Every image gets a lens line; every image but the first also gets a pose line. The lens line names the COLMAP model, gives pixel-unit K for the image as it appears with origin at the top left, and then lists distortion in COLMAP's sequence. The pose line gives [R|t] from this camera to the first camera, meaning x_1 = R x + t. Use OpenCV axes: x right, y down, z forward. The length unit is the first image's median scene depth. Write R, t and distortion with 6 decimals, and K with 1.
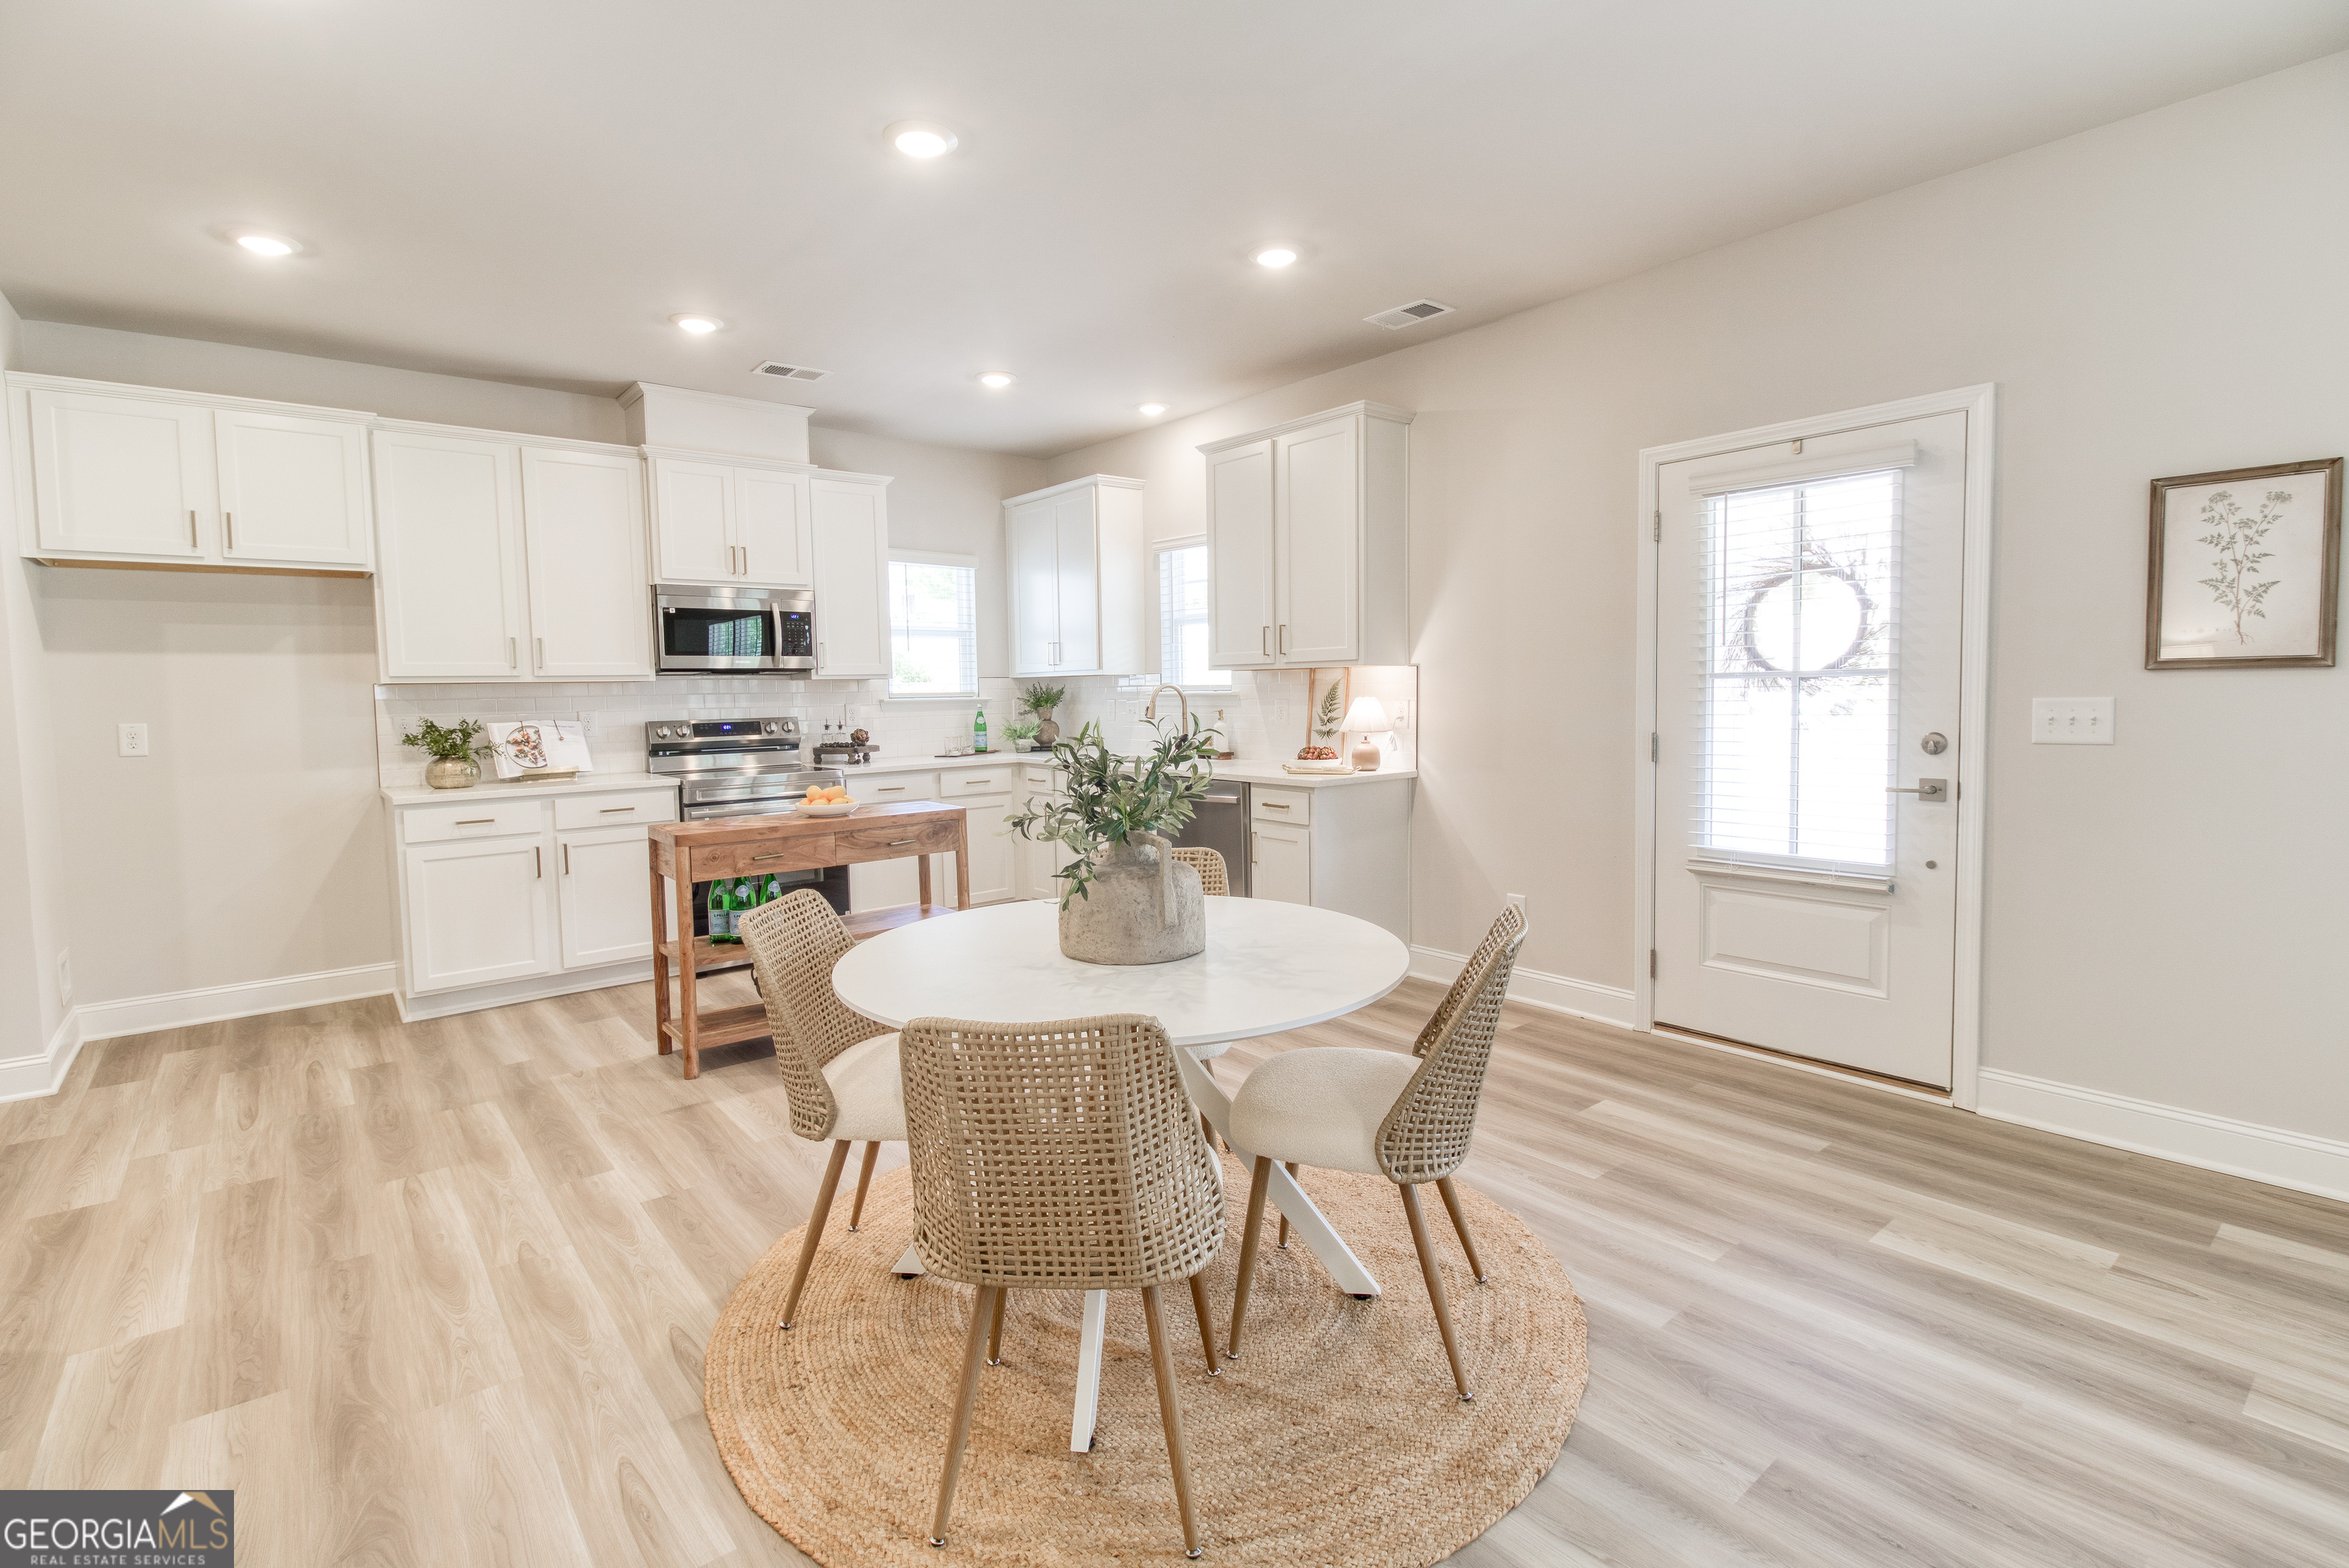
lens RADIAL K [[1093.4, 0, 1161.9], [0, 1093.4, 751.4], [0, 0, 1]] dist [0.014721, -0.011424]
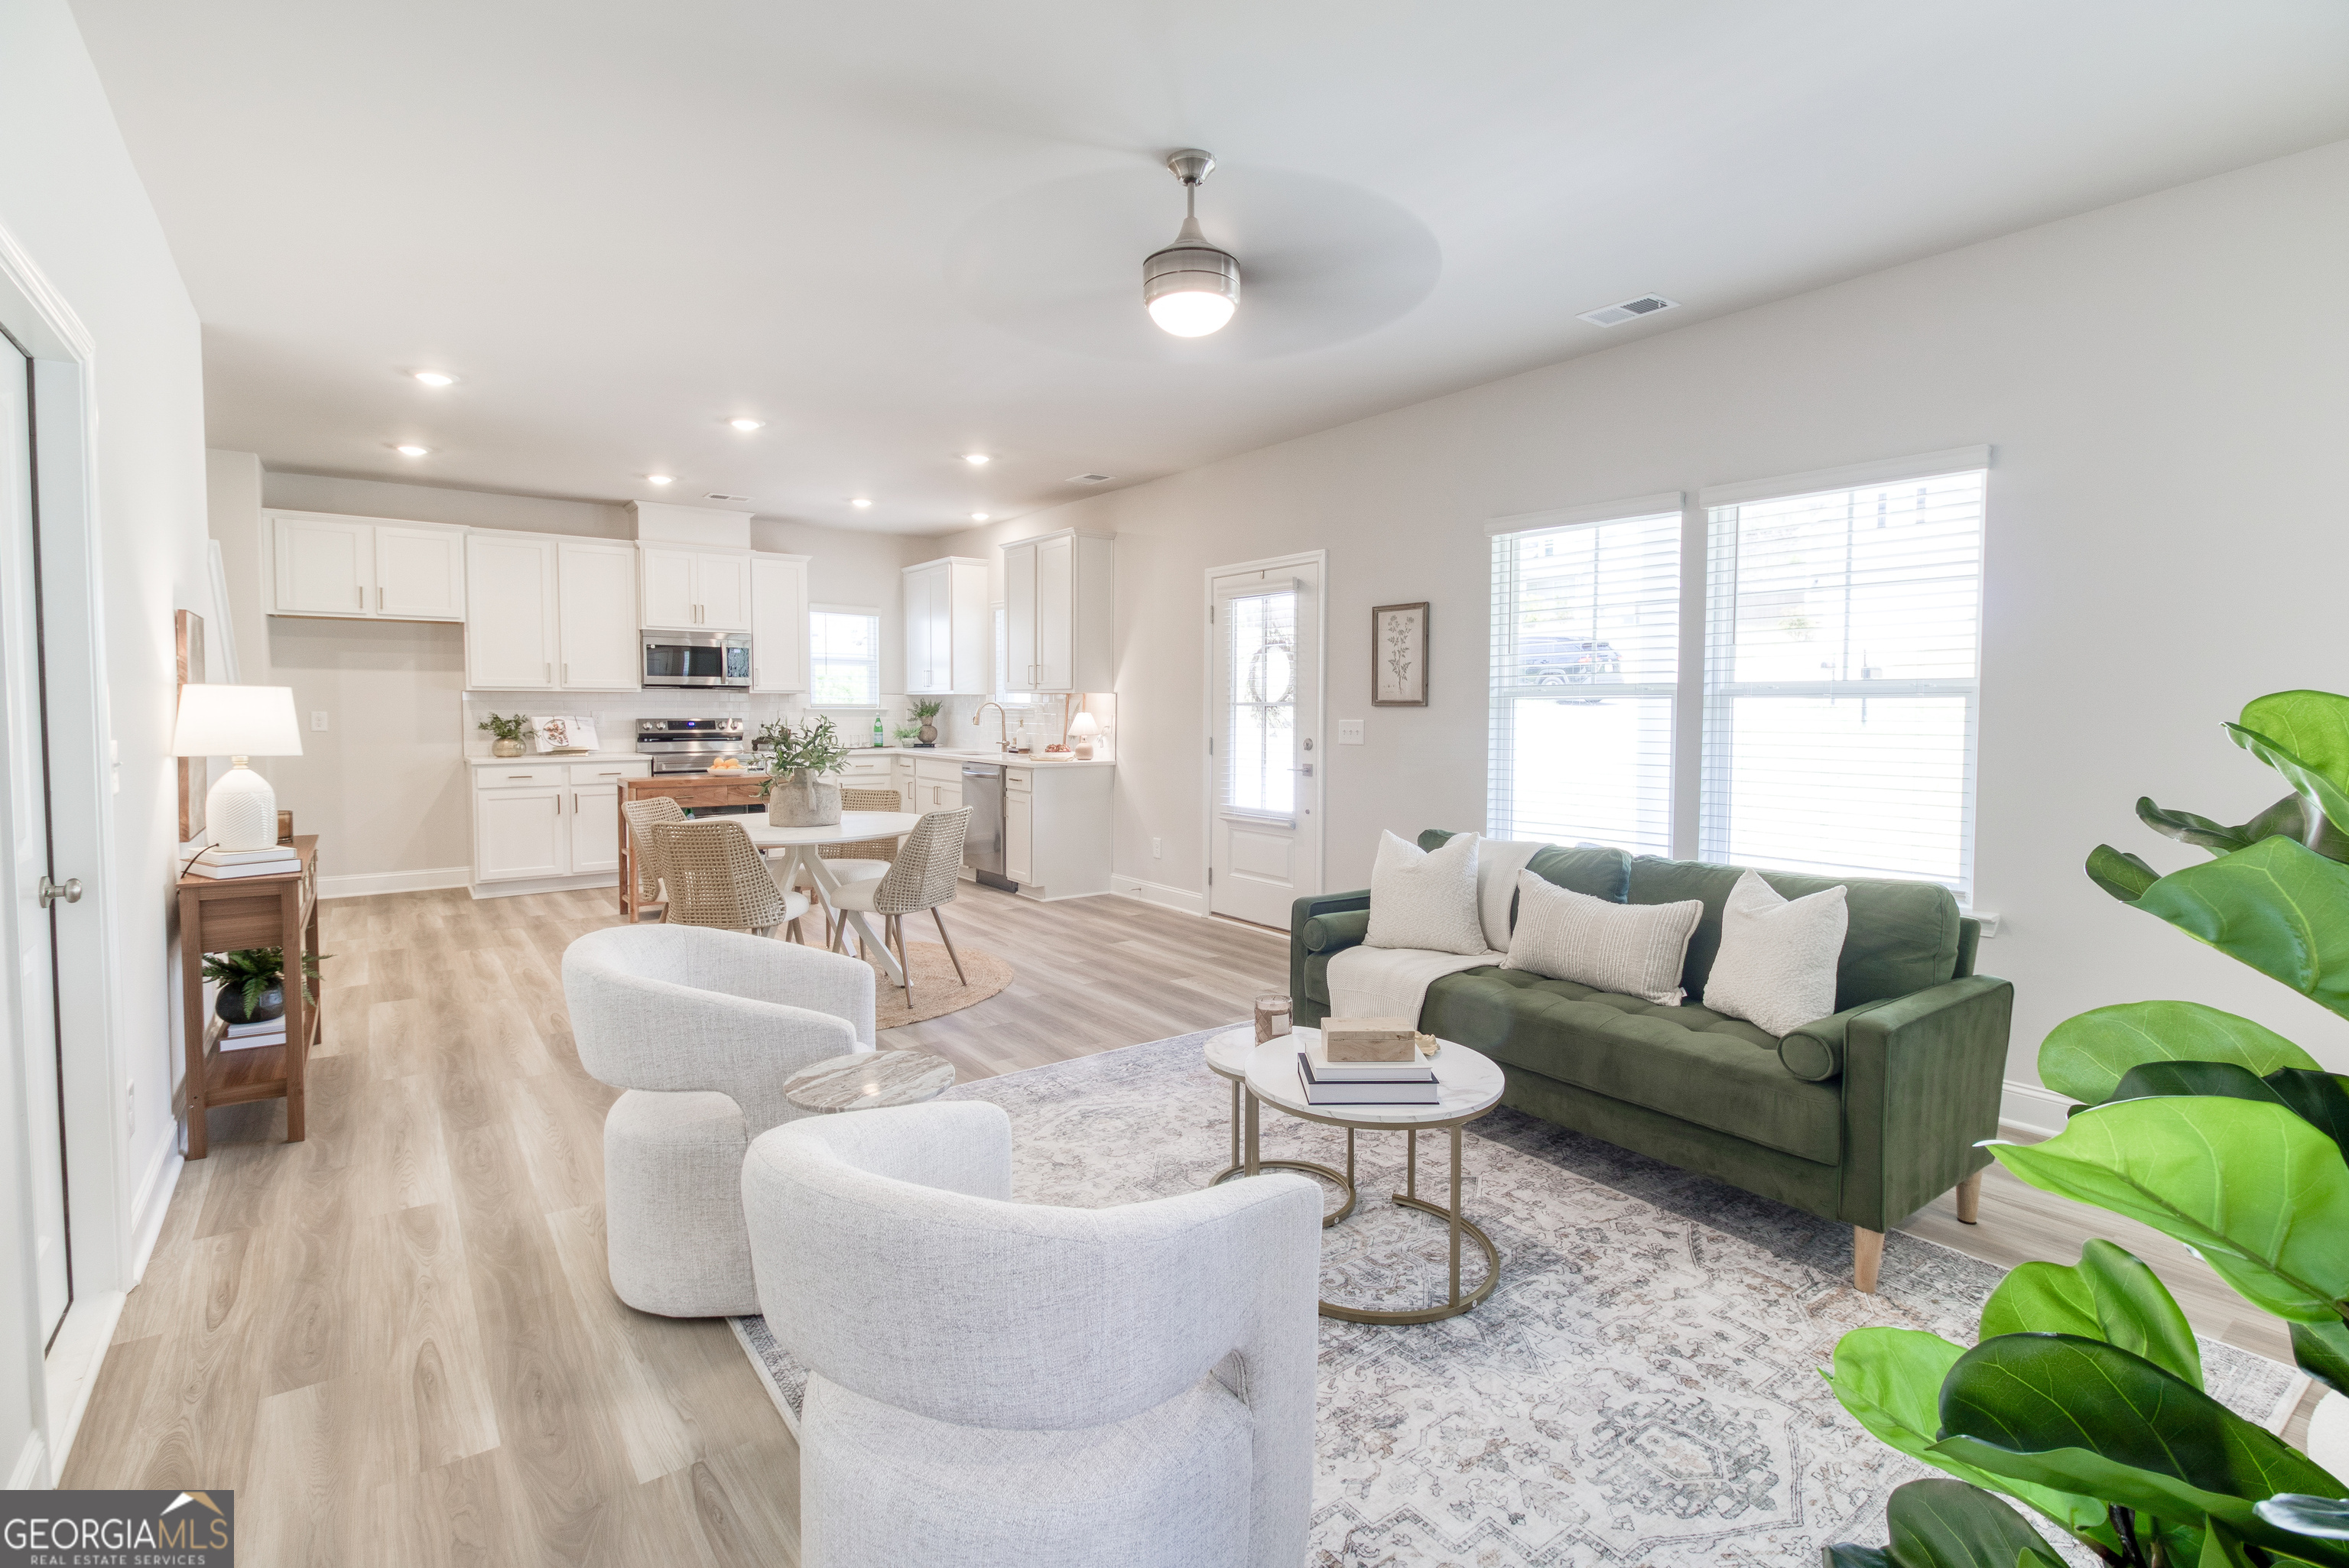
lens RADIAL K [[1098.3, 0, 1194.0], [0, 1098.3, 751.8], [0, 0, 1]] dist [0.002101, -0.000974]
pose [[0.999250, 0.023561, -0.030742, 0.389500], [-0.024005, 0.999612, -0.014146, 0.024259], [0.030397, 0.014873, 0.999427, -0.552699]]
